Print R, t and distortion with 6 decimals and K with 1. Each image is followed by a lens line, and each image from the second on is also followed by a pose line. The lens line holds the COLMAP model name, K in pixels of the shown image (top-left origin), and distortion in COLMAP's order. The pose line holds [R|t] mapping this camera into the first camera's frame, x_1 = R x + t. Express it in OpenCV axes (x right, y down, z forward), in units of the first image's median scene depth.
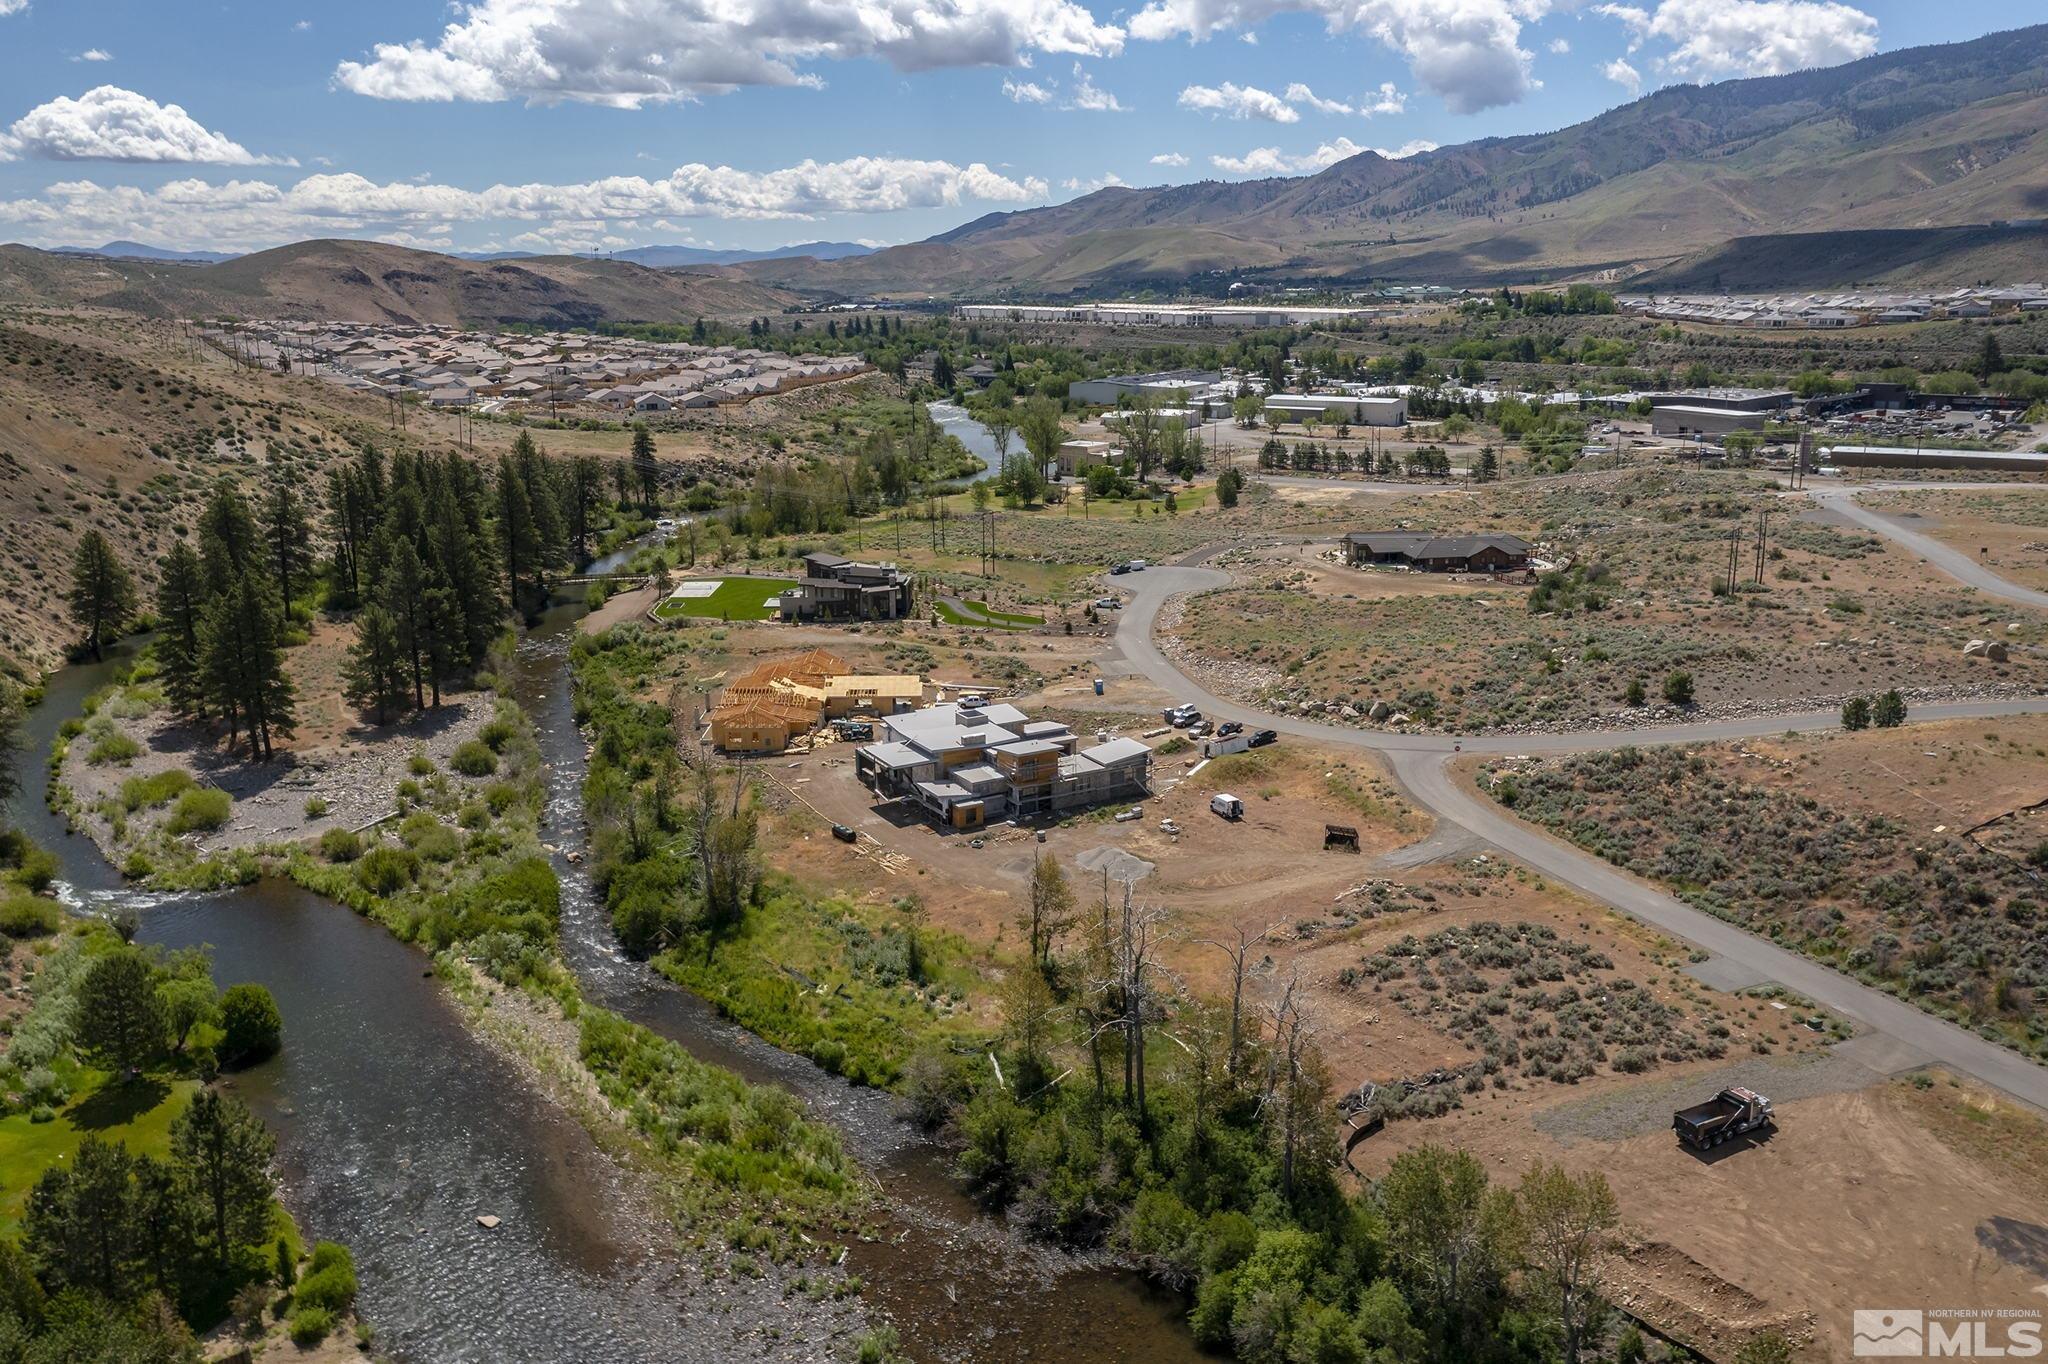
lens RADIAL K [[1612.1, 0, 1033.7], [0, 1612.1, 689.4], [0, 0, 1]] dist [-0.002686, 0.034771]
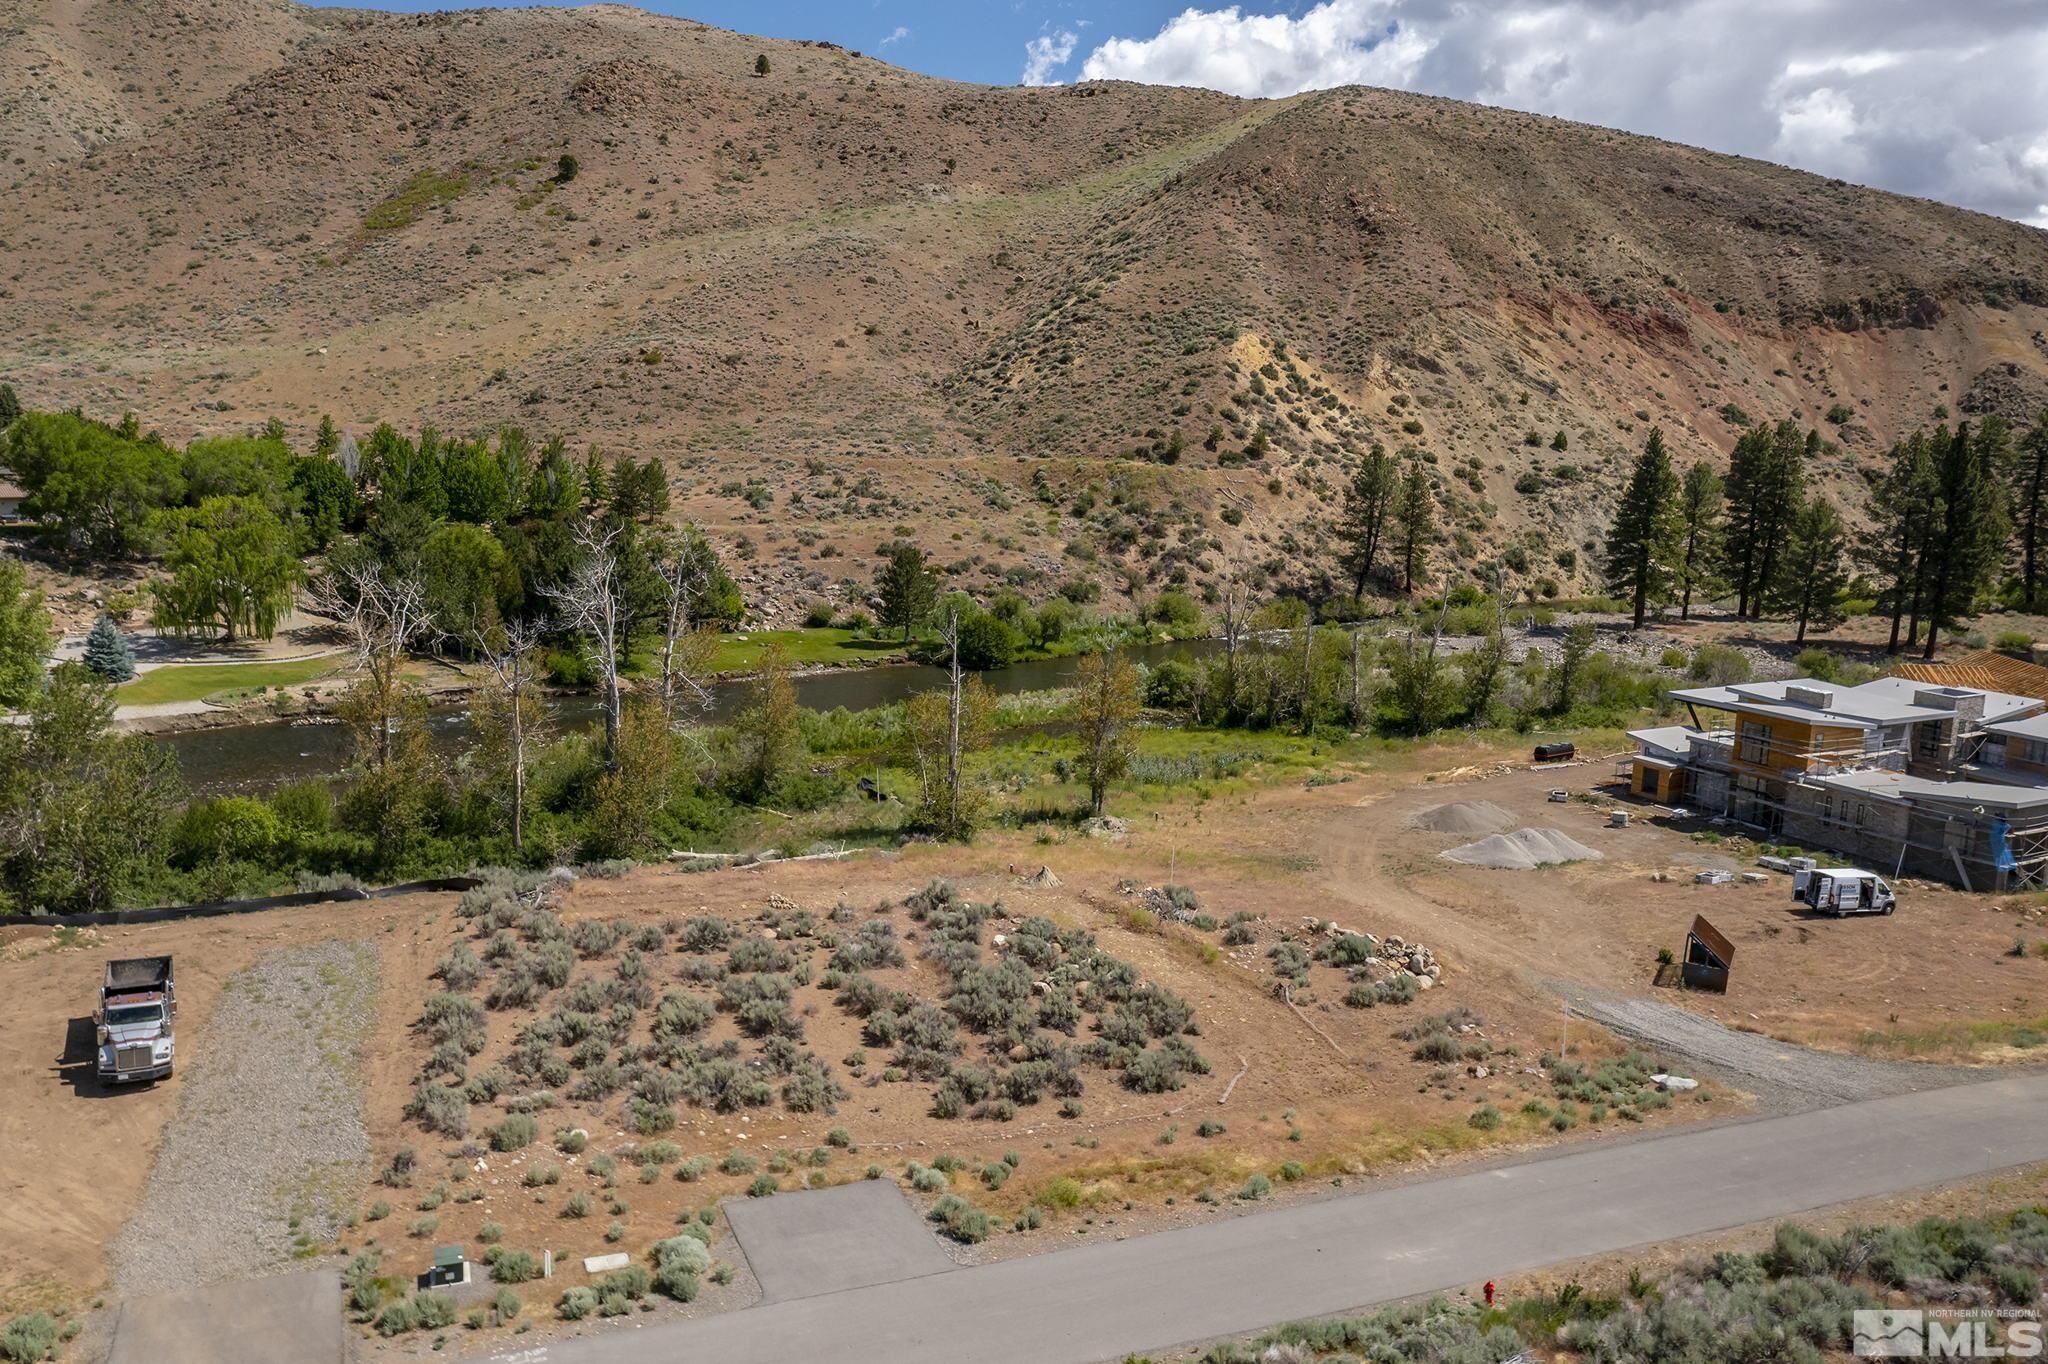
lens RADIAL K [[1612.1, 0, 1020.8], [0, 1612.1, 679.4], [0, 0, 1]] dist [-0.002686, 0.034771]
pose [[-0.017262, 0.184427, -0.982695, 0.562403], [-0.275423, 0.943939, 0.181992, -0.002900], [0.961168, 0.273798, 0.034501, 0.760084]]
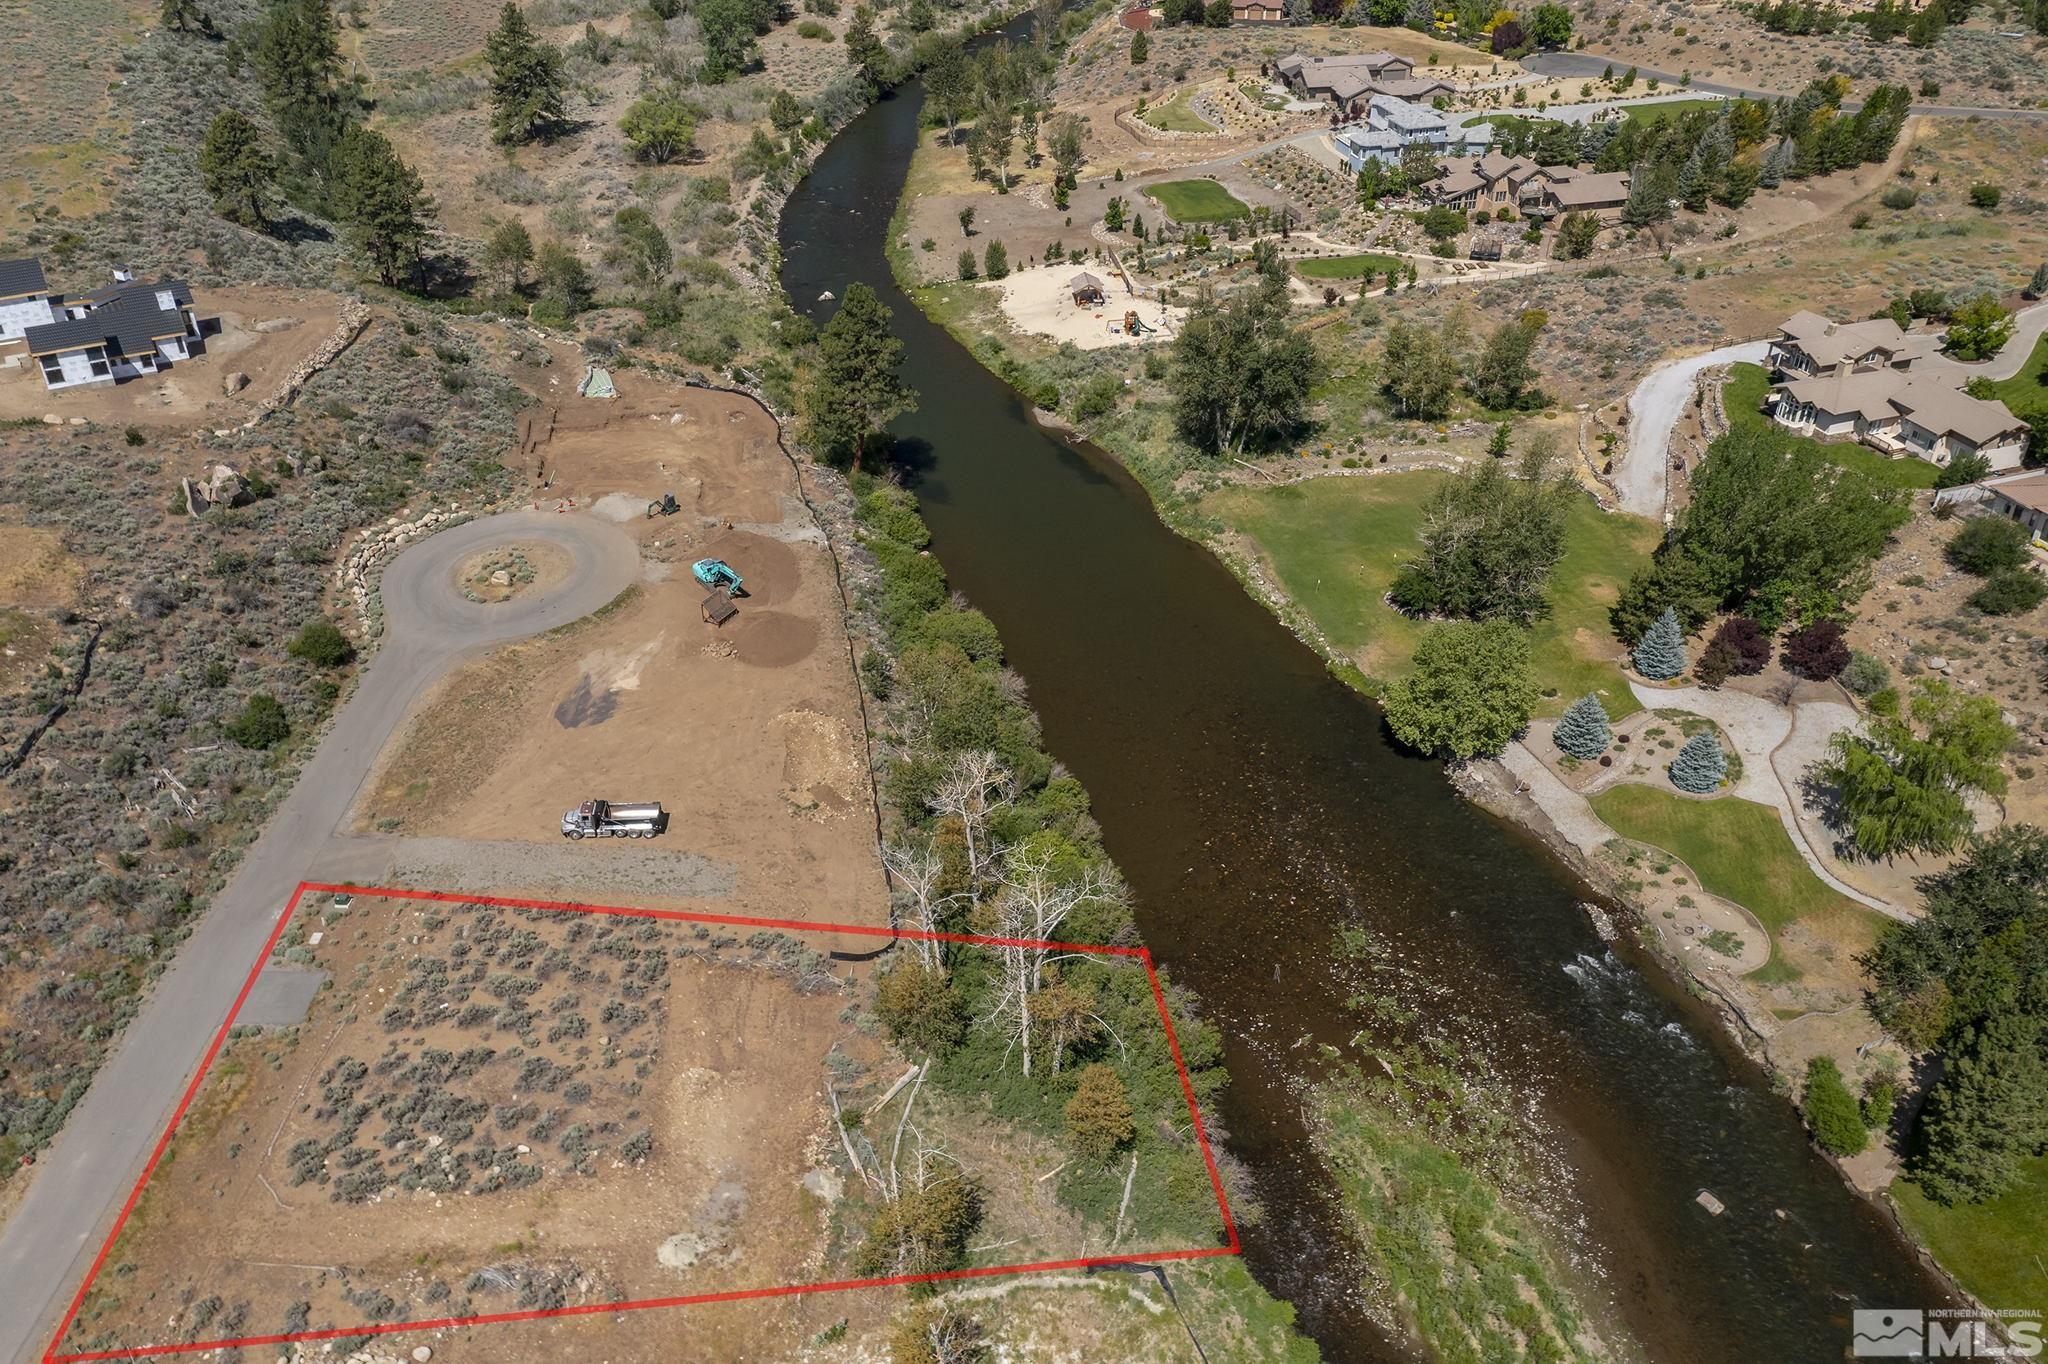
lens RADIAL K [[1612.1, 0, 1019.4], [0, 1612.1, 704.2], [0, 0, 1]] dist [-0.002686, 0.034771]
pose [[-0.913812, -0.220916, 0.340798, -0.141556], [0.106236, 0.679884, 0.725584, -0.384461], [-0.391996, 0.699252, -0.597817, 0.952464]]
